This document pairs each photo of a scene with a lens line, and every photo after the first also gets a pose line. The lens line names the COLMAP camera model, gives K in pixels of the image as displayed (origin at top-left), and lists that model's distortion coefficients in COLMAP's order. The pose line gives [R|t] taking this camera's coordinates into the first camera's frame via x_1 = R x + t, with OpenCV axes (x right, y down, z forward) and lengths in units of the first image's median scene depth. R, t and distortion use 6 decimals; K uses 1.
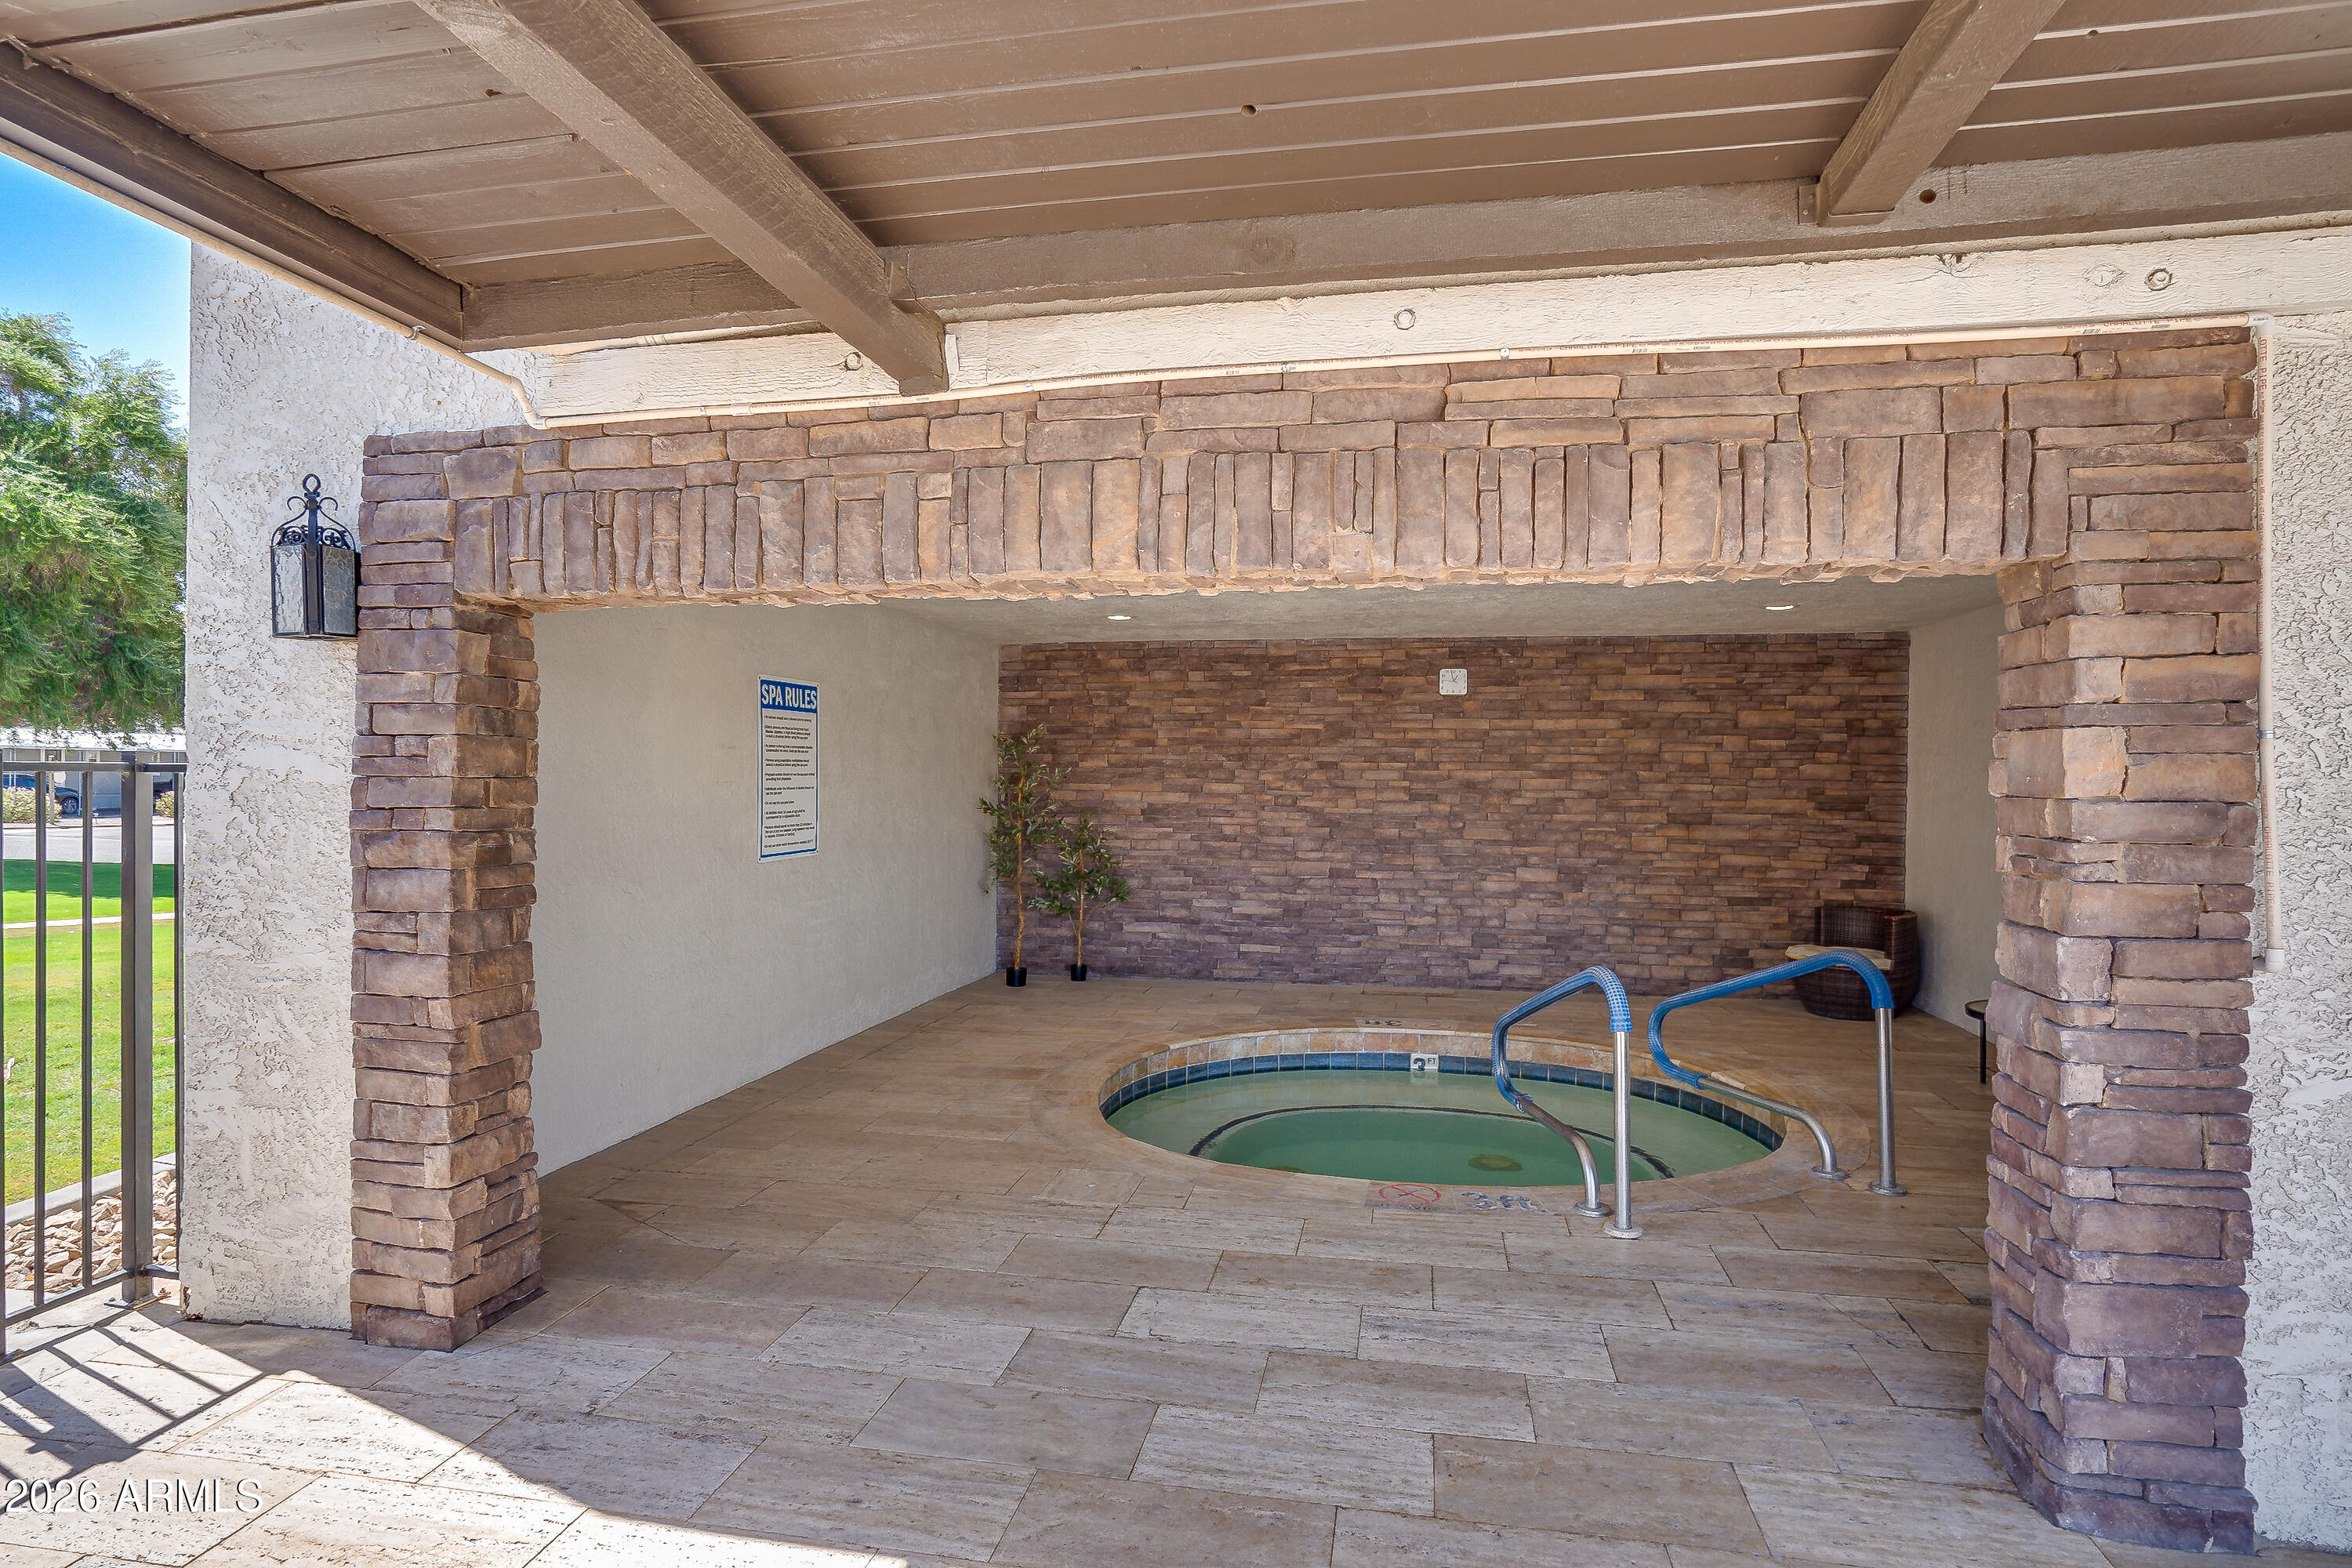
lens RADIAL K [[1154.9, 0, 1182.1], [0, 1154.9, 782.1], [0, 0, 1]] dist [-0.017745, 0.000150]
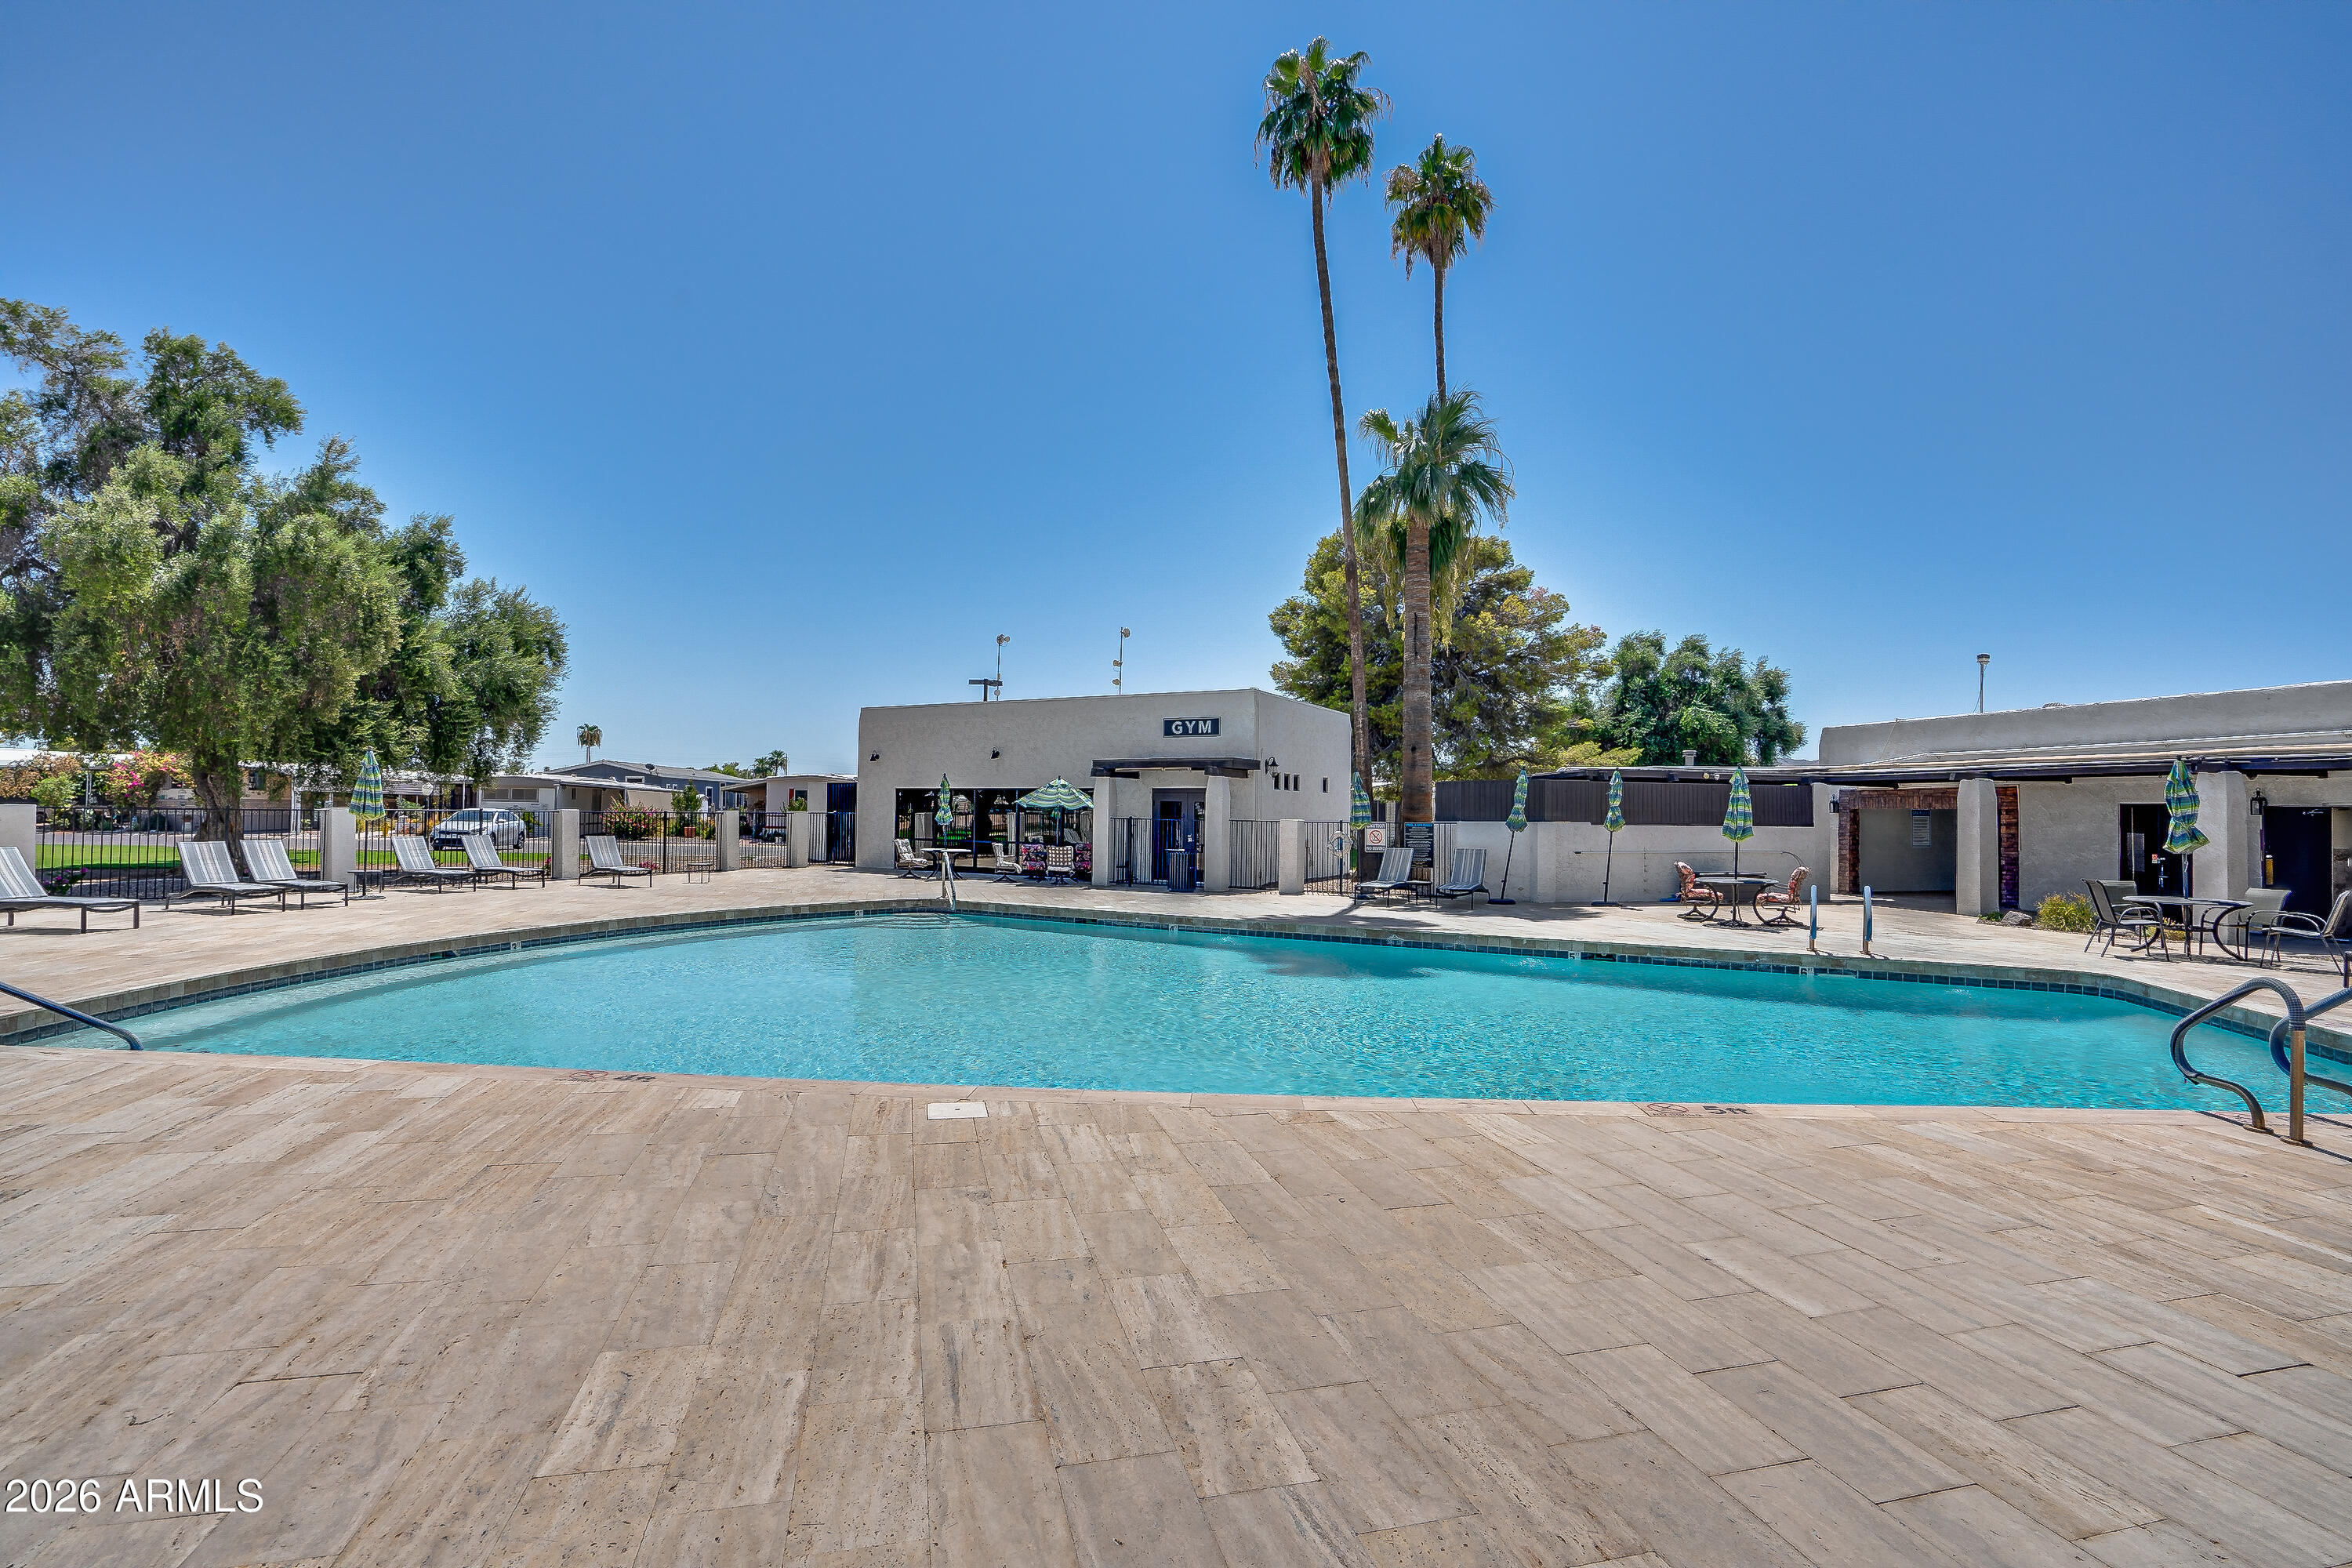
lens RADIAL K [[1154.9, 0, 1171.7], [0, 1154.9, 792.4], [0, 0, 1]] dist [-0.017745, 0.000150]
pose [[0.433791, -0.013281, -0.900916, 0.807815], [-0.015173, 0.999642, -0.022042, -0.002821], [0.900886, 0.023232, 0.433434, -1.202374]]
